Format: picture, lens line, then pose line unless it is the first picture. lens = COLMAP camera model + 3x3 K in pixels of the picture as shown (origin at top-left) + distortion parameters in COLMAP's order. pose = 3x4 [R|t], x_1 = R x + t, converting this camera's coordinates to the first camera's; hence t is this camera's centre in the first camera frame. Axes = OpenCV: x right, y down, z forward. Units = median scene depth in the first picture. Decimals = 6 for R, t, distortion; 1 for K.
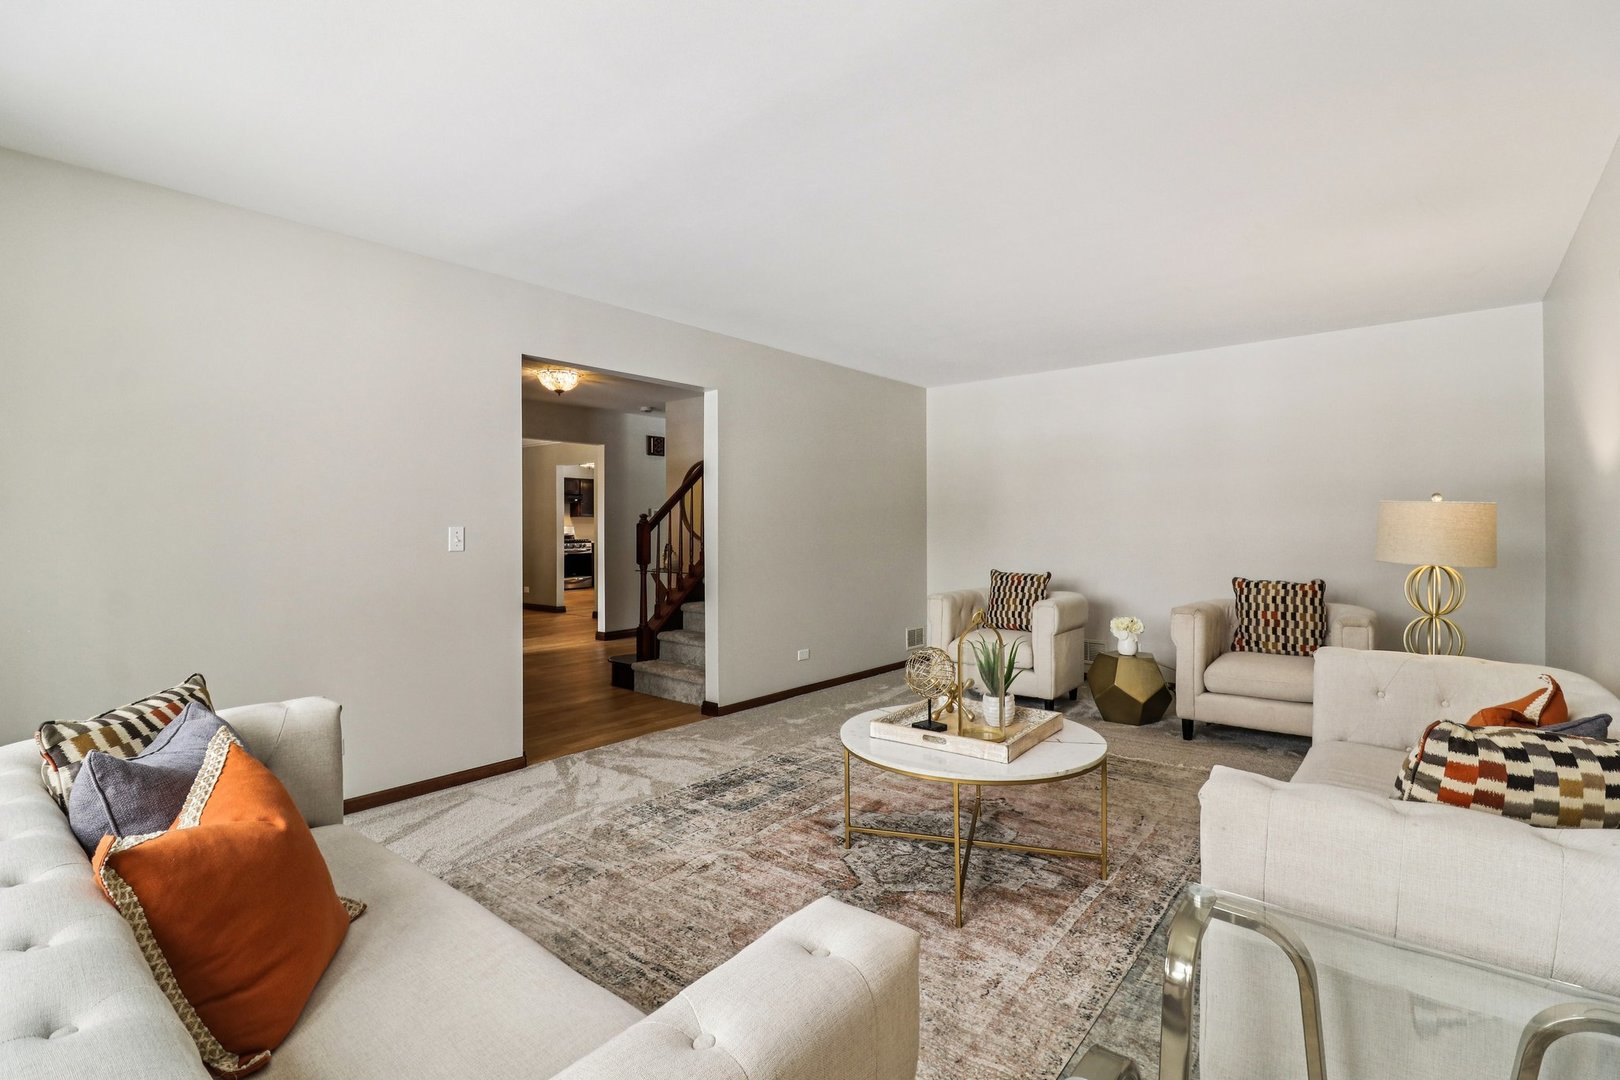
lens RADIAL K [[765.6, 0, 800.0], [0, 765.6, 519.8], [0, 0, 1]] dist [0.000481, 0.000099]
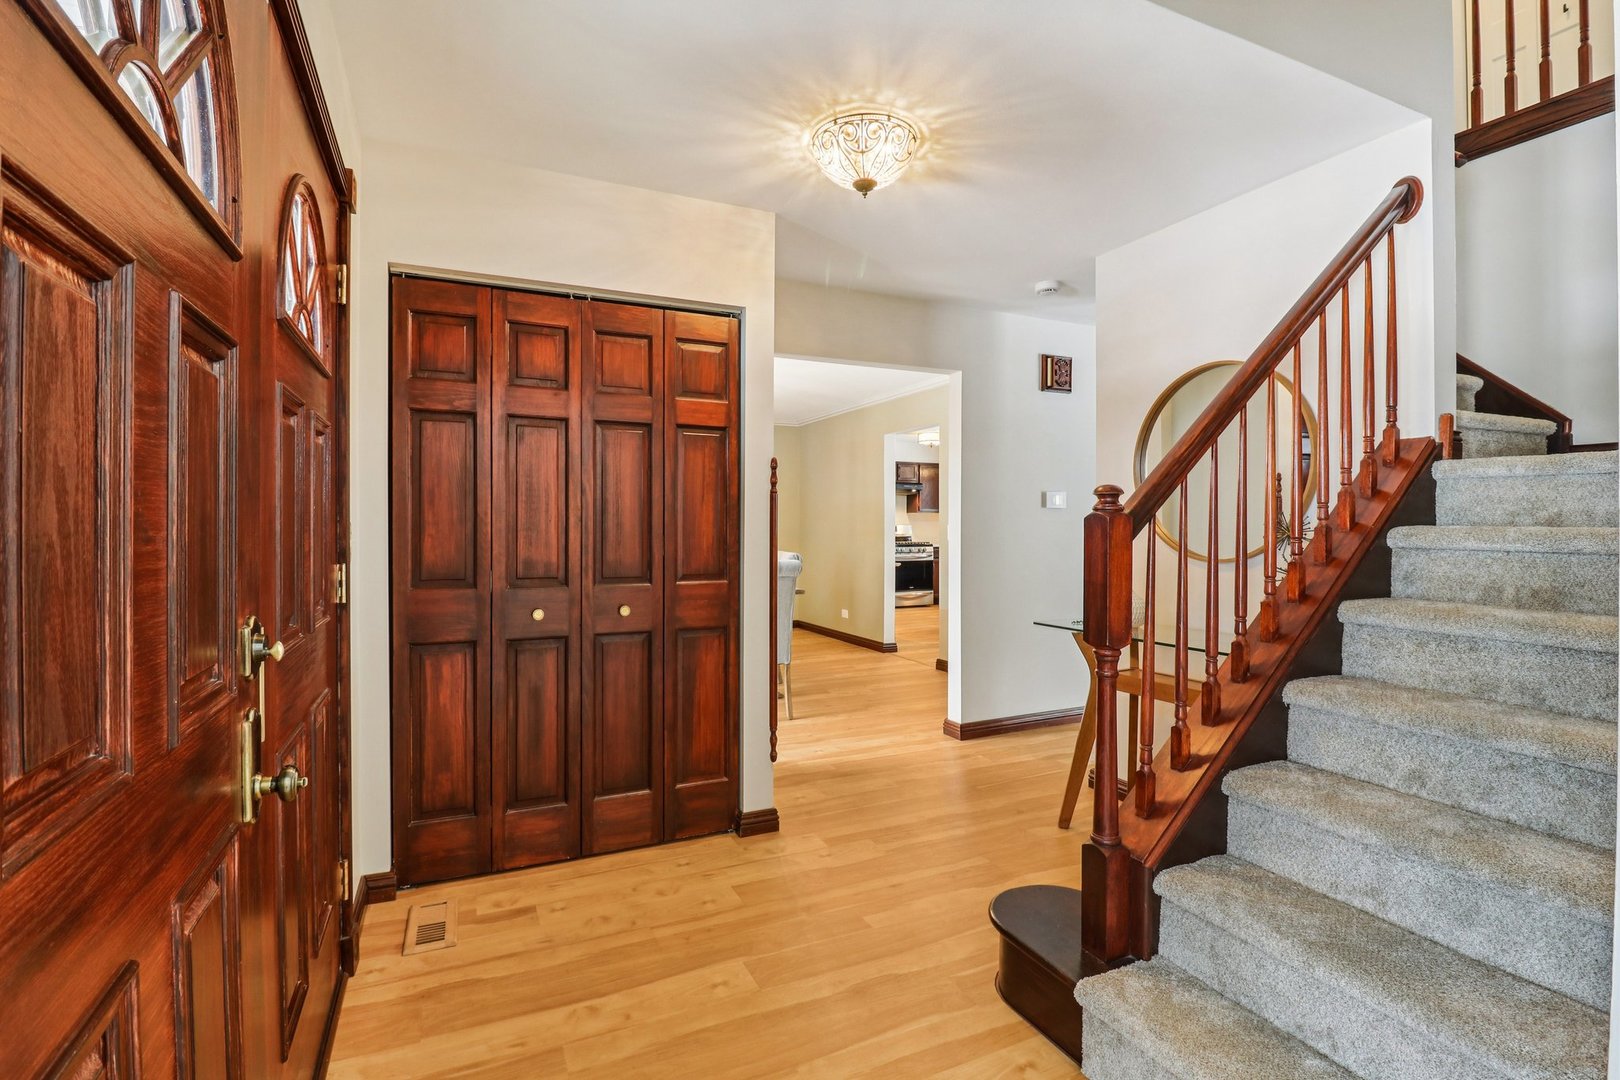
lens RADIAL K [[765.6, 0, 800.0], [0, 765.6, 519.8], [0, 0, 1]] dist [0.000481, 0.000099]
pose [[0.905995, 0.005792, -0.423249, -0.125084], [-0.004546, 0.999982, 0.003953, 0.003953], [0.423264, -0.001658, 0.906005, 0.447318]]
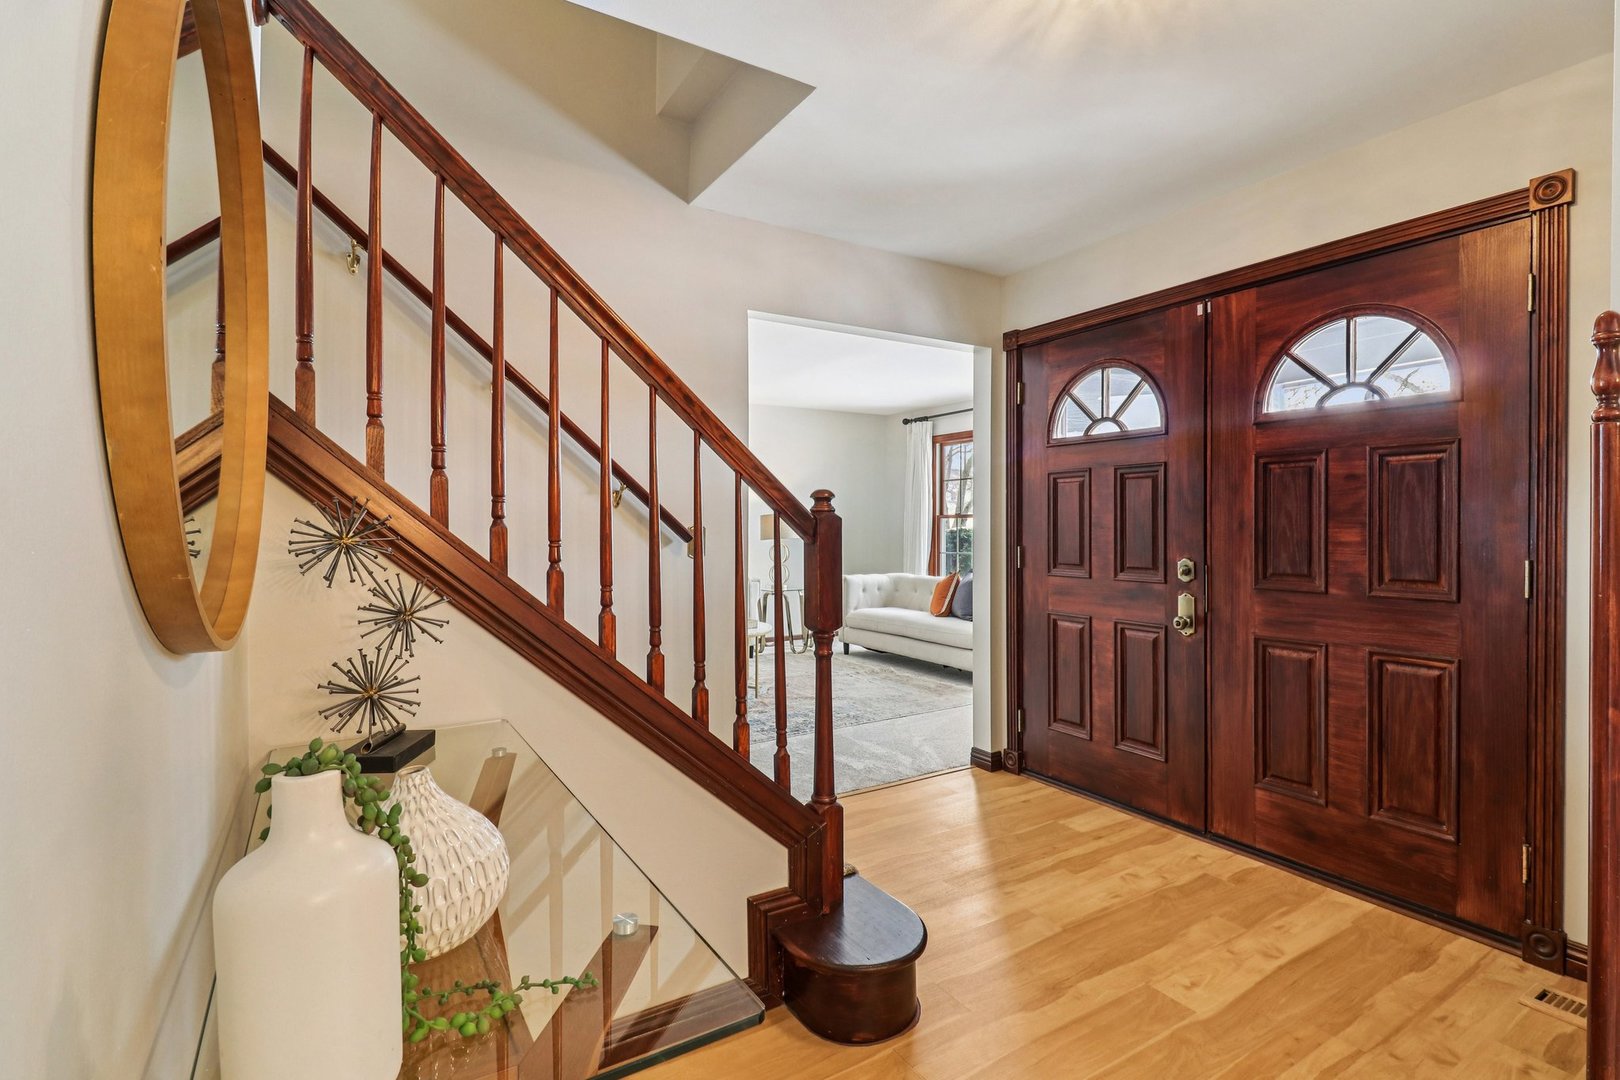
lens RADIAL K [[765.6, 0, 800.0], [0, 765.6, 519.8], [0, 0, 1]] dist [0.000481, 0.000099]
pose [[-0.950580, 0.011721, 0.310259, -0.197498], [0.010046, 0.999925, -0.006996, 0.004750], [-0.310317, -0.003533, -0.950626, 0.857551]]
